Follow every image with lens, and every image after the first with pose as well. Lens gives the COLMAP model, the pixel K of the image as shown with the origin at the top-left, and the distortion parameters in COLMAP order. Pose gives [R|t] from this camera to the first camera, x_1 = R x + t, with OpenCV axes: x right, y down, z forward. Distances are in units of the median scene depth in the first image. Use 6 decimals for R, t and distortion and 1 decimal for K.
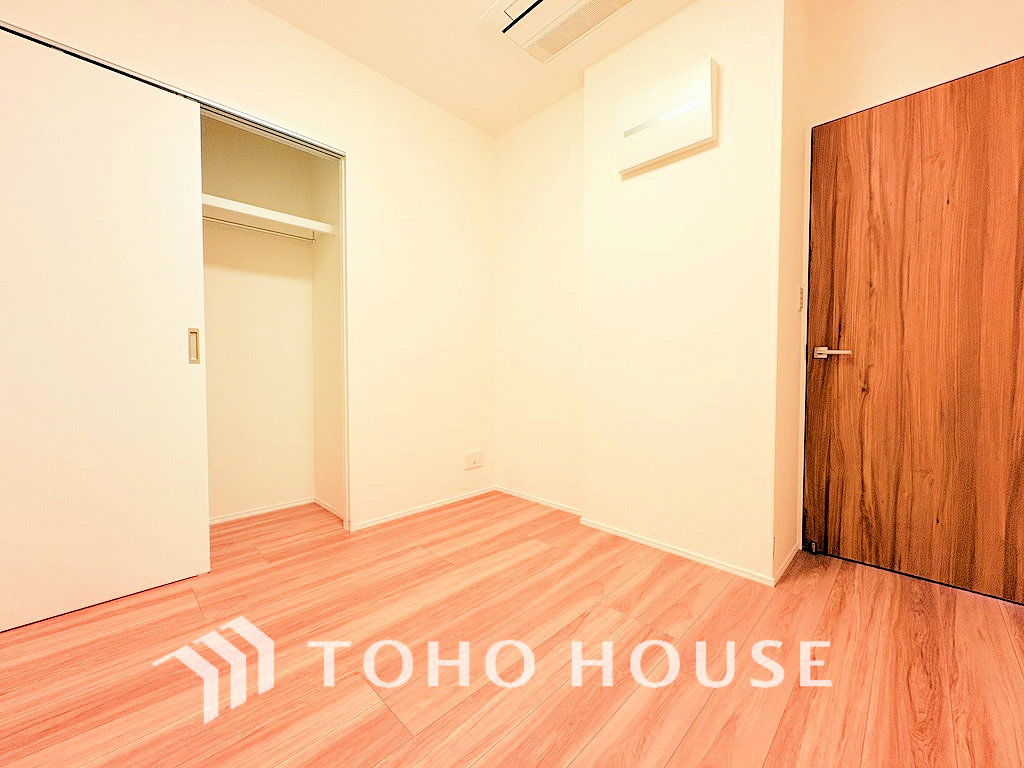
lens RADIAL K [[408.0, 0, 513.0], [0, 408.0, 385.6], [0, 0, 1]] dist [0.000321, -0.000268]
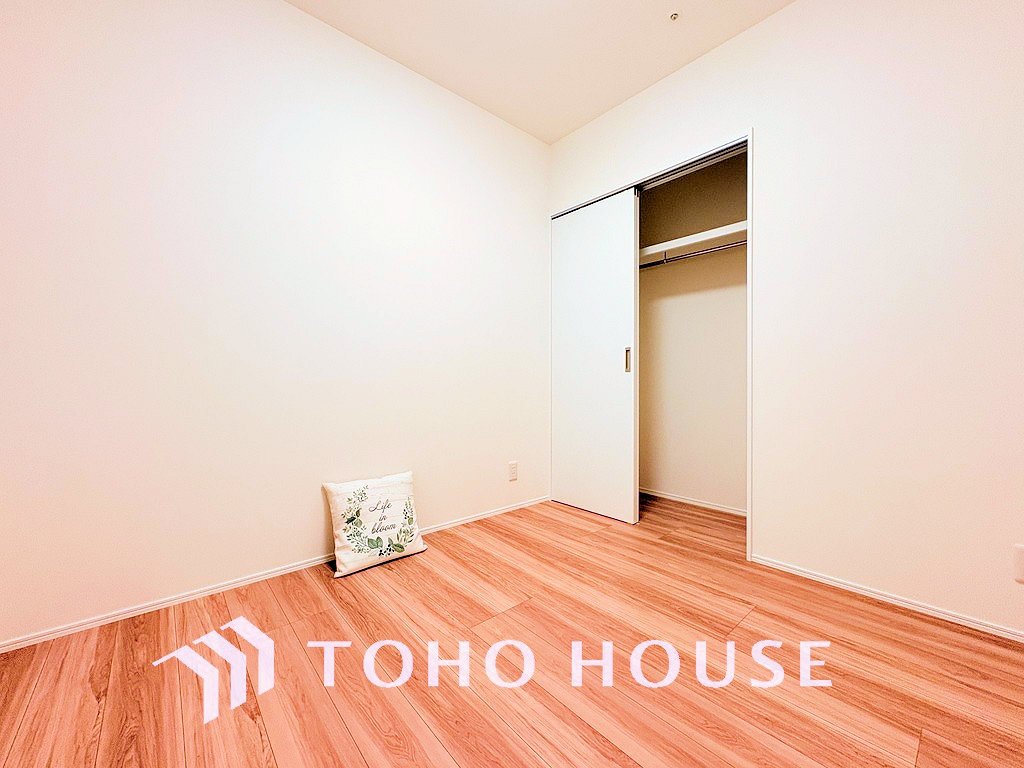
lens RADIAL K [[408.0, 0, 507.4], [0, 408.0, 378.9], [0, 0, 1]] dist [0.000321, -0.000268]
pose [[-0.081820, -0.003283, -0.996642, 0.598848], [-0.039263, 0.999229, -0.000068, -0.012411], [0.995873, 0.039126, -0.081885, 0.616691]]
